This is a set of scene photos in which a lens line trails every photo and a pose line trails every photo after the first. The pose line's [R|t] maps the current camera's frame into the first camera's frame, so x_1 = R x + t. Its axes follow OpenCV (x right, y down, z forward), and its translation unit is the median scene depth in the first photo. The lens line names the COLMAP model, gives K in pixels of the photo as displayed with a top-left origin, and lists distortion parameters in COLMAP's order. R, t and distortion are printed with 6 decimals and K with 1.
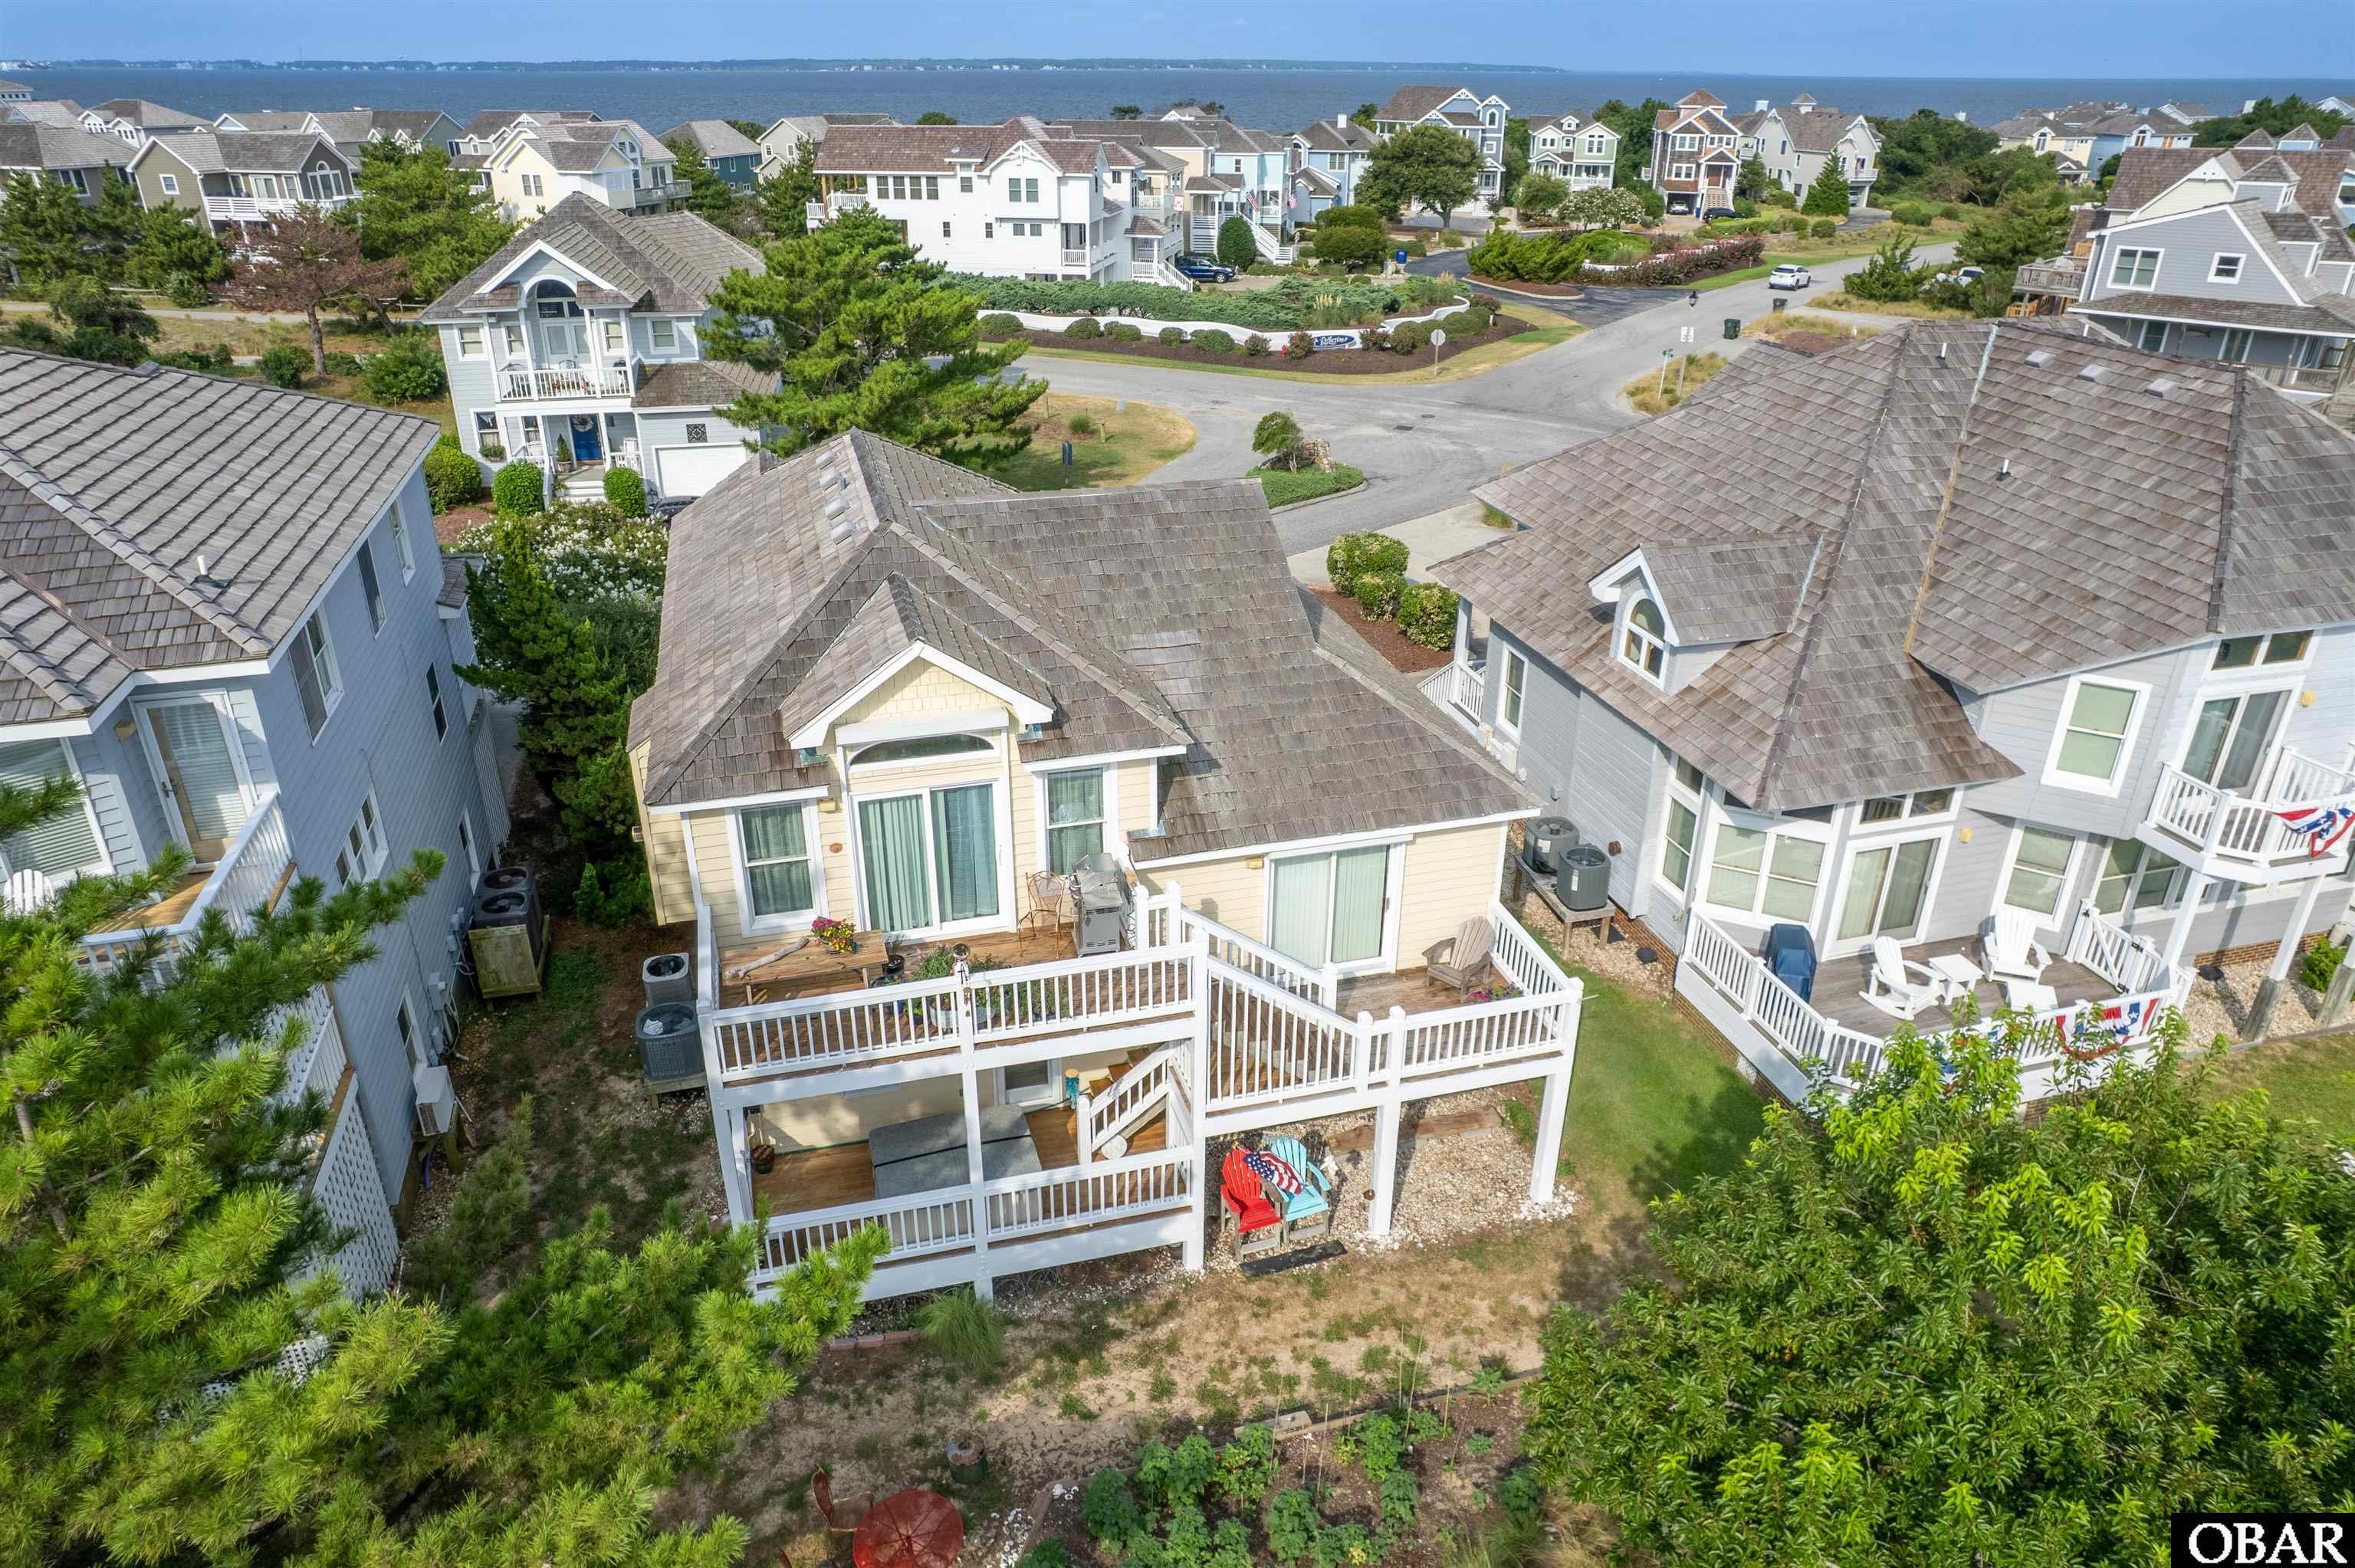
lens RADIAL K [[1508.8, 0, 1178.1], [0, 1508.8, 782.1], [0, 0, 1]] dist [-0.079638, 0.069517]
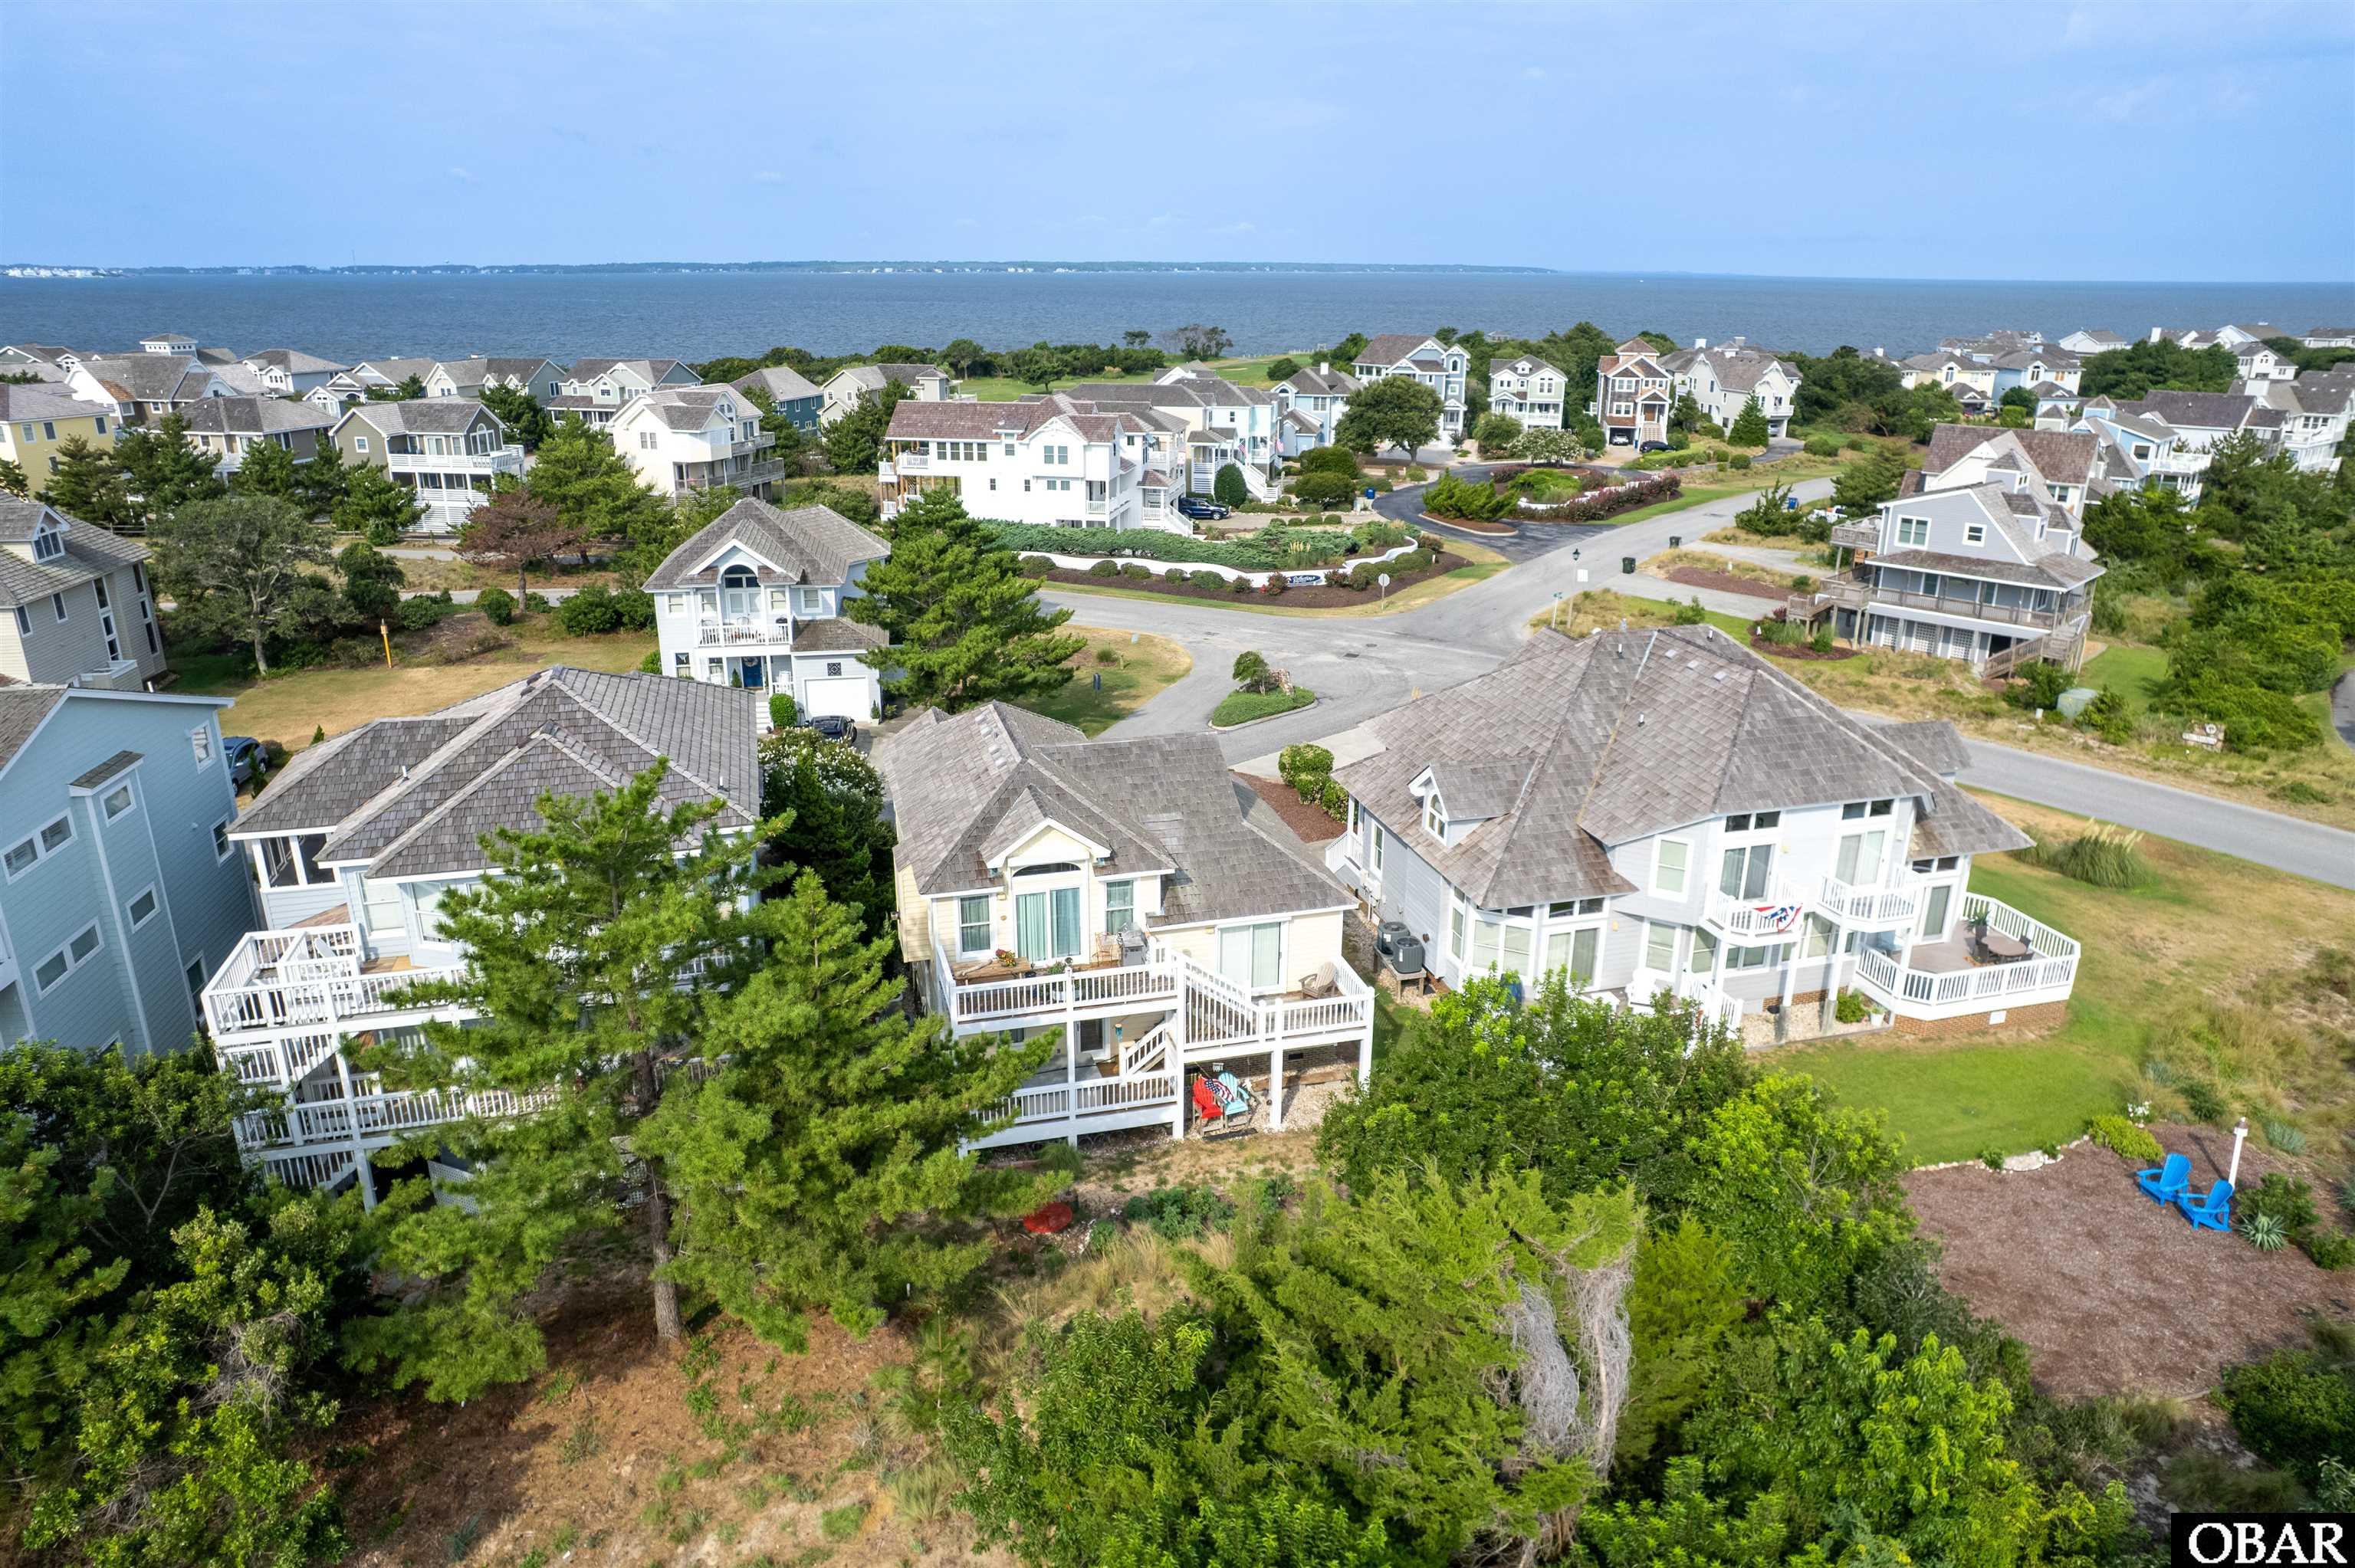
lens RADIAL K [[1508.8, 0, 1178.1], [0, 1508.8, 782.1], [0, 0, 1]] dist [-0.079638, 0.069517]
pose [[0.999990, 0.001245, -0.004368, 0.008239], [-0.001748, 0.993098, -0.117272, 0.042894], [0.004192, 0.117279, 0.993090, -0.454947]]
